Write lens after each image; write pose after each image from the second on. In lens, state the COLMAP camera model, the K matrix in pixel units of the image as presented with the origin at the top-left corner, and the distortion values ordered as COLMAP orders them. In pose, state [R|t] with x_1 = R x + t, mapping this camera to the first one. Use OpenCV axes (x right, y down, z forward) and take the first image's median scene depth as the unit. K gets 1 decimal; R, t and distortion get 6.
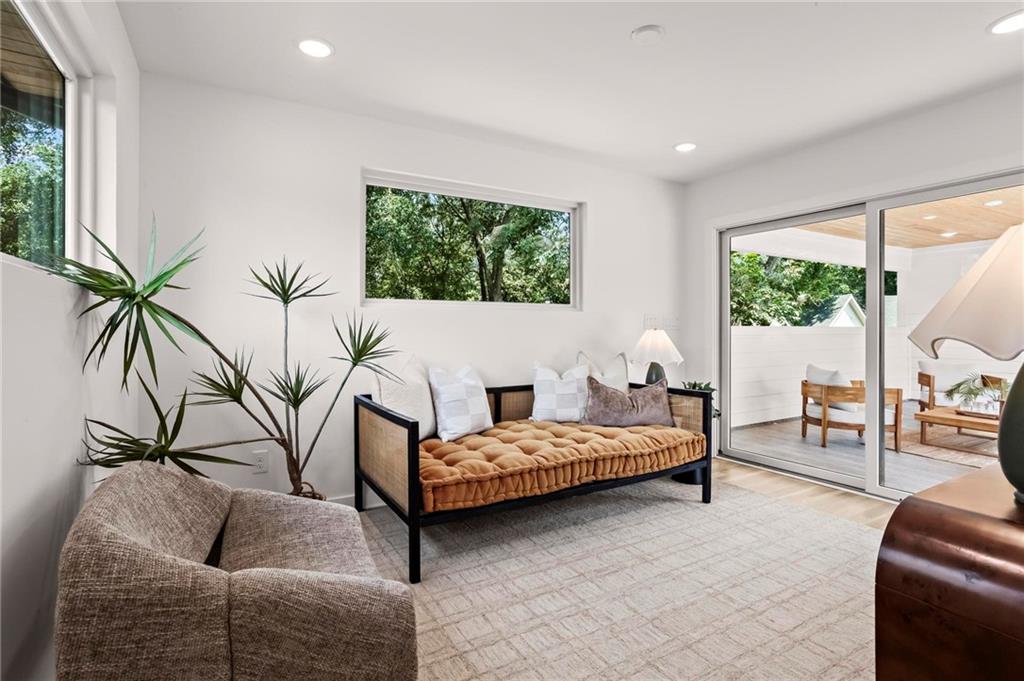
lens RADIAL K [[497.3, 0, 514.8], [0, 497.3, 341.2], [0, 0, 1]] dist [-0.004964, 0.001316]
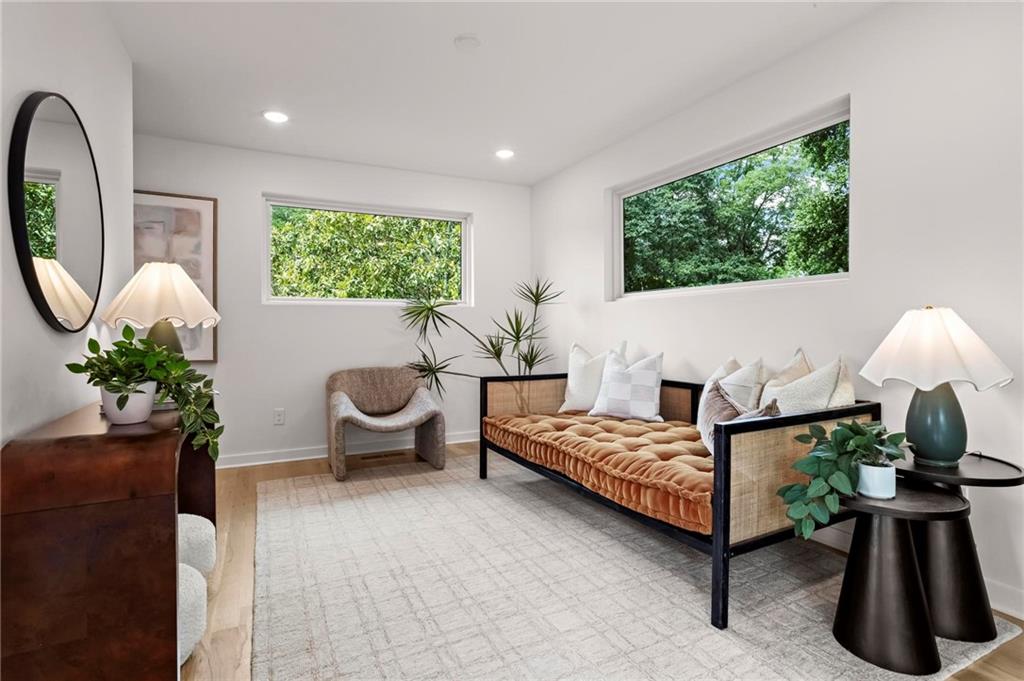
lens RADIAL K [[497.3, 0, 514.9], [0, 497.3, 335.6], [0, 0, 1]] dist [-0.004964, 0.001316]
pose [[-0.078006, 0.006410, -0.996932, 1.162345], [0.000302, 0.999979, 0.006405, -0.002357], [0.996953, 0.000198, -0.078007, 0.994848]]
